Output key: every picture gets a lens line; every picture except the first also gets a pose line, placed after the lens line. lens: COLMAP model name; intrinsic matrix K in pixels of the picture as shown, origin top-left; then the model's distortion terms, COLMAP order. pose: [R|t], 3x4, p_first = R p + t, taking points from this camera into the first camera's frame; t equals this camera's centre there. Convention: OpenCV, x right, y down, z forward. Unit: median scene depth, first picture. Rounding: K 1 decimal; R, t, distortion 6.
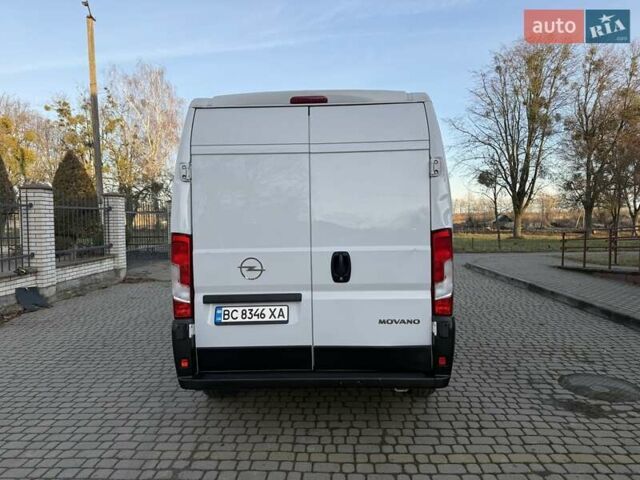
lens RADIAL K [[449.4, 0, 323.1], [0, 449.4, 236.5], [0, 0, 1]] dist [0.055307, -0.070622]
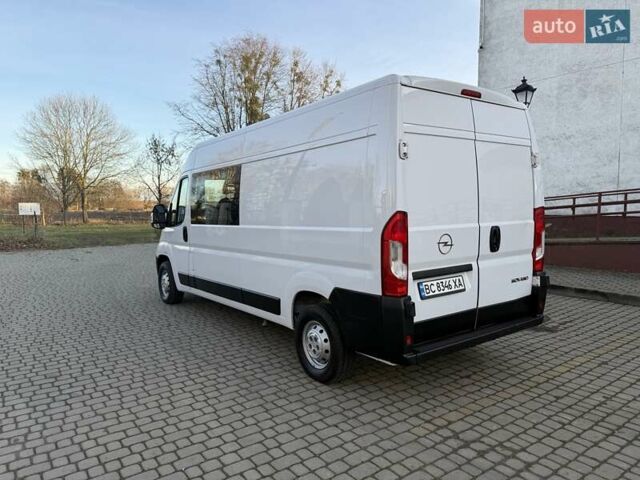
lens RADIAL K [[451.8, 0, 319.6], [0, 451.8, 239.5], [0, 0, 1]] dist [0.026667, -0.029203]
pose [[0.781387, -0.040567, 0.622727, -1.050676], [0.020391, 0.999012, 0.039494, 0.011740], [-0.623714, -0.018162, 0.781442, 0.337385]]
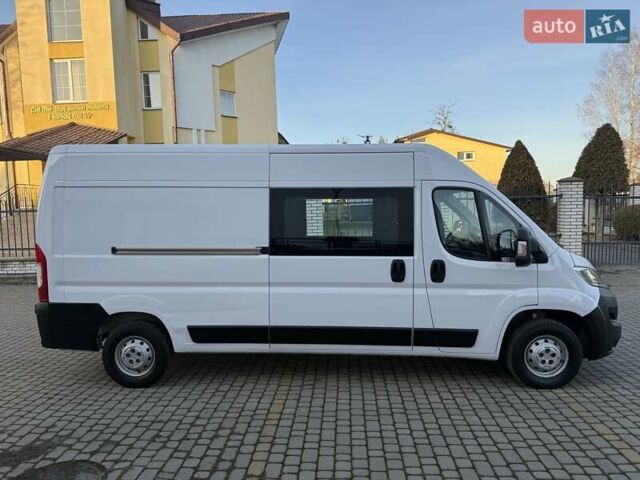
lens RADIAL K [[448.9, 0, 319.0], [0, 448.9, 248.6], [0, 0, 1]] dist [0.003488, -0.006432]
pose [[-0.011448, 0.106053, -0.994295, 1.638559], [-0.015247, 0.994226, 0.106221, -0.159805], [0.999818, 0.016376, -0.009765, 1.847948]]
